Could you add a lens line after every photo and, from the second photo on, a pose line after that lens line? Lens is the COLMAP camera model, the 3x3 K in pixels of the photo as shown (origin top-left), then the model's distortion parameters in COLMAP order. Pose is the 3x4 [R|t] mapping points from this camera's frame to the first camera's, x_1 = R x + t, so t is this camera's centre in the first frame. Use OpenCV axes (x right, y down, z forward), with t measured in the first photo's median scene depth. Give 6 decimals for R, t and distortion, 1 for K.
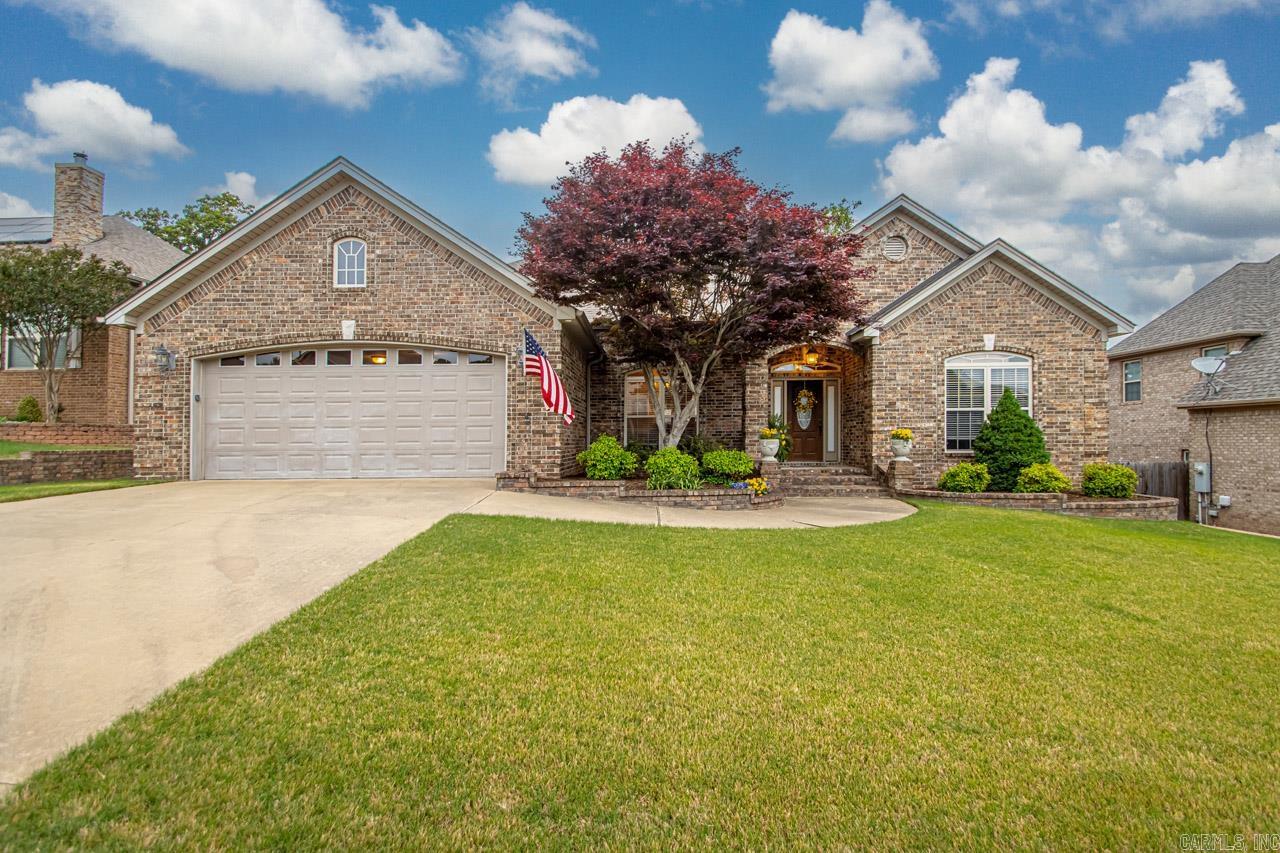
lens RADIAL K [[596.5, 0, 649.6], [0, 596.5, 422.8], [0, 0, 1]] dist [0.022699, -0.019883]
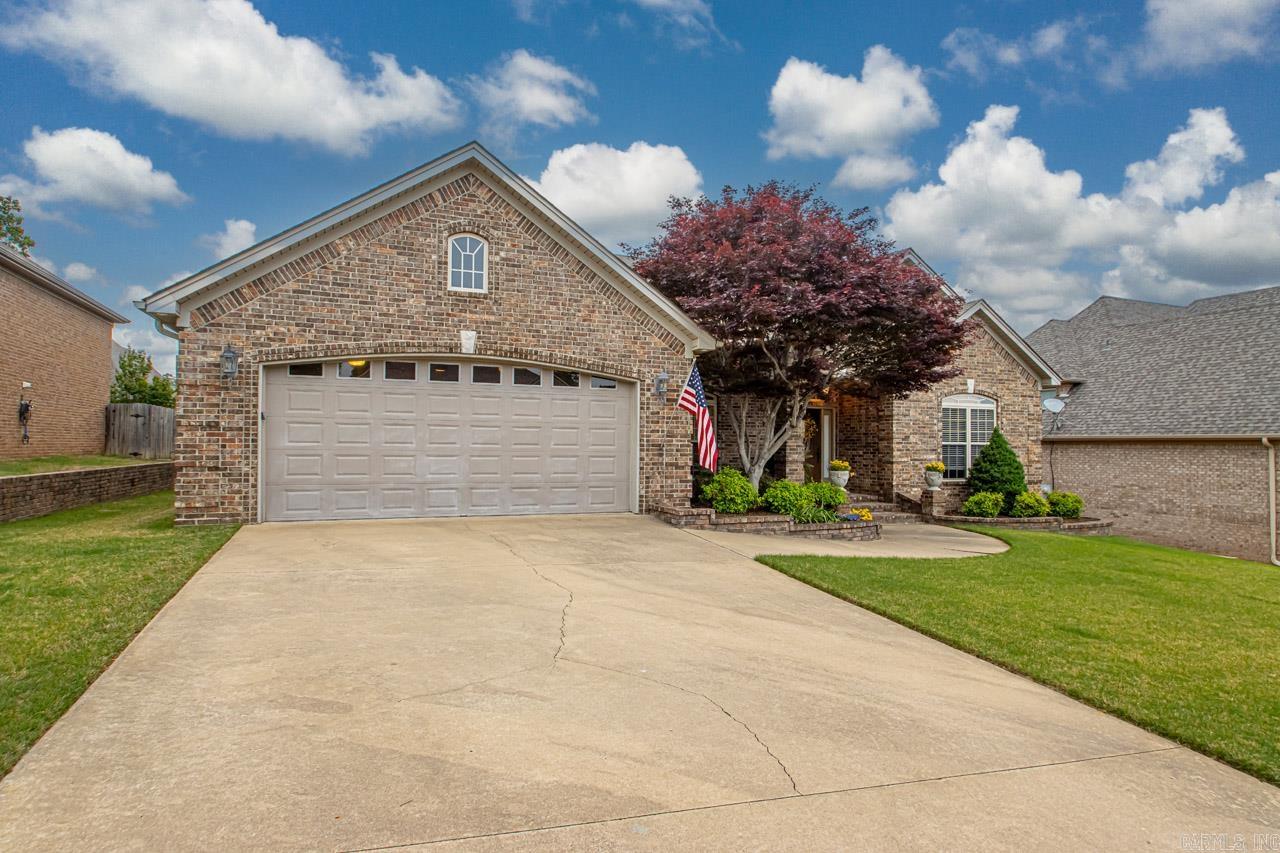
lens RADIAL K [[766.9, 0, 588.5], [0, 766.9, 407.0], [0, 0, 1]] dist [-0.024653, 0.000084]
pose [[0.916072, 0.035649, 0.399426, -0.765010], [-0.030434, 0.999349, -0.019394, -0.046334], [-0.399857, 0.005611, 0.916560, -0.063231]]
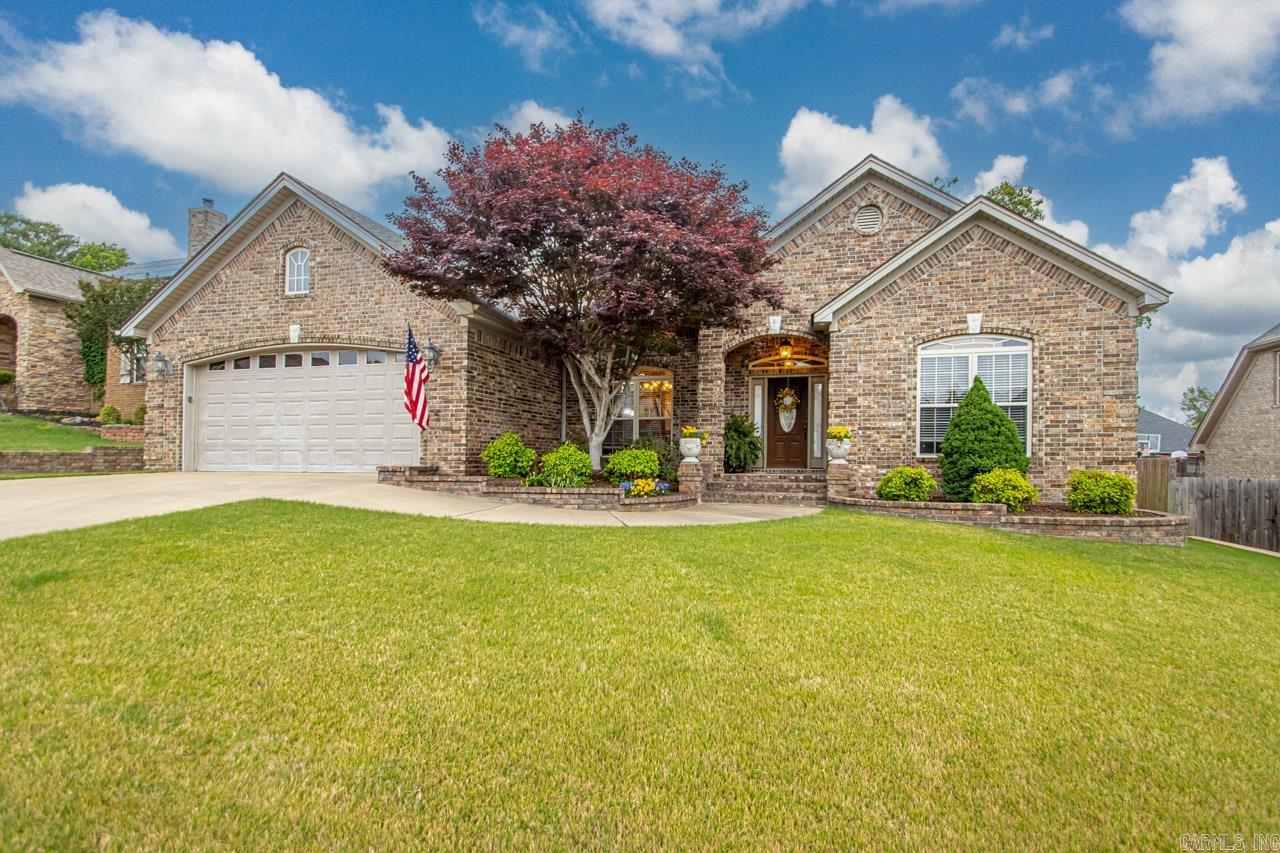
lens RADIAL K [[606.0, 0, 602.1], [0, 606.0, 439.4], [0, 0, 1]] dist [0.020350, -0.017566]
pose [[0.970918, 0.006975, -0.239309, 0.298209], [-0.005231, 0.999955, 0.007922, 0.022919], [0.239354, -0.006440, 0.970911, 0.071372]]
